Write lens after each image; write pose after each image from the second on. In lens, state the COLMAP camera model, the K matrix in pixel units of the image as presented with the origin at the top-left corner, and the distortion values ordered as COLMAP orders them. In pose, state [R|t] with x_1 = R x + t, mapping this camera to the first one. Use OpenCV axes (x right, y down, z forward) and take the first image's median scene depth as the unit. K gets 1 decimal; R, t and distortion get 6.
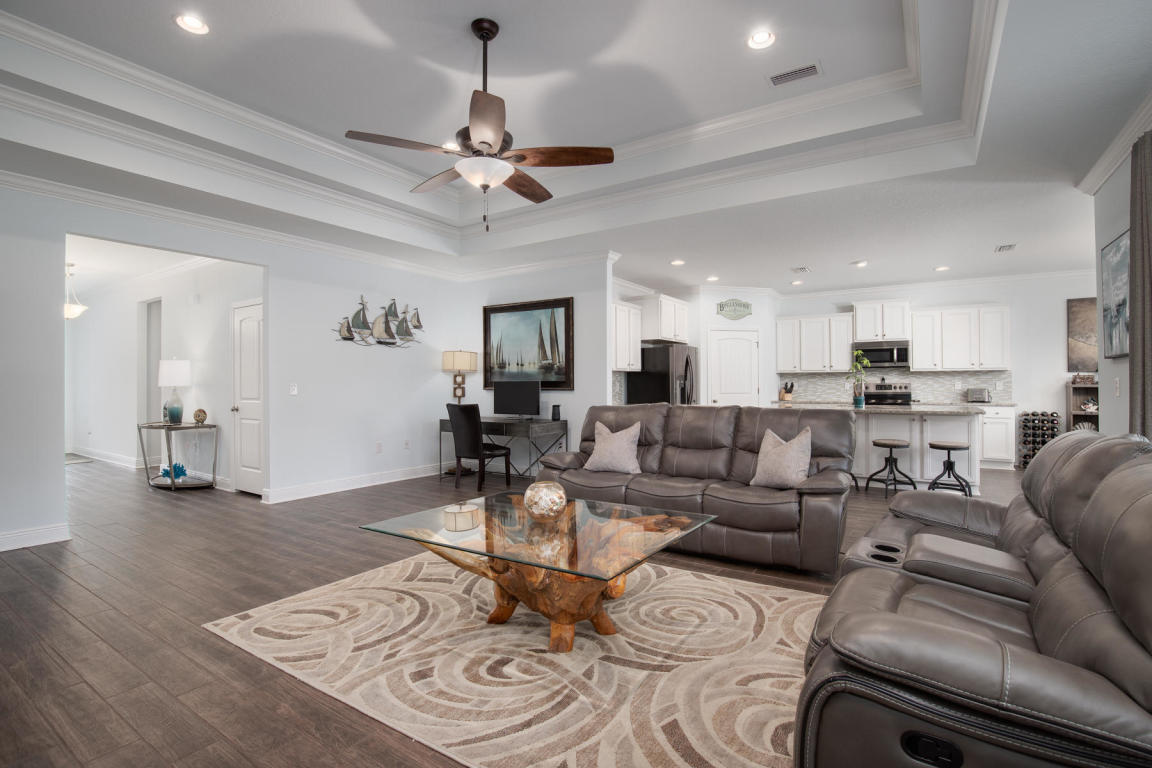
lens RADIAL K [[542.8, 0, 576.0], [0, 542.8, 384.0], [0, 0, 1]] dist [-0.001062, -0.000172]
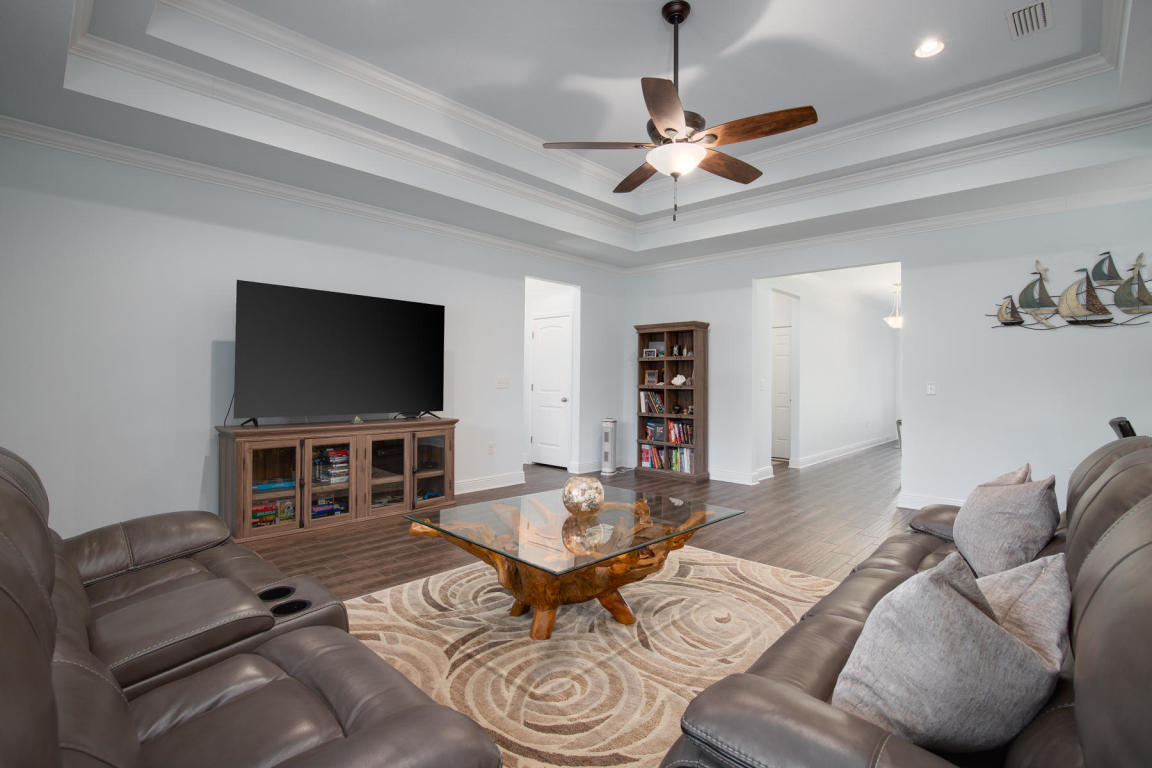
lens RADIAL K [[542.8, 0, 576.0], [0, 542.8, 384.0], [0, 0, 1]] dist [-0.001062, -0.000172]
pose [[-0.173476, 0.009740, -0.984790, 0.813086], [-0.007696, 0.999907, 0.011245, -0.005605], [0.984808, 0.009529, -0.173385, 0.997683]]
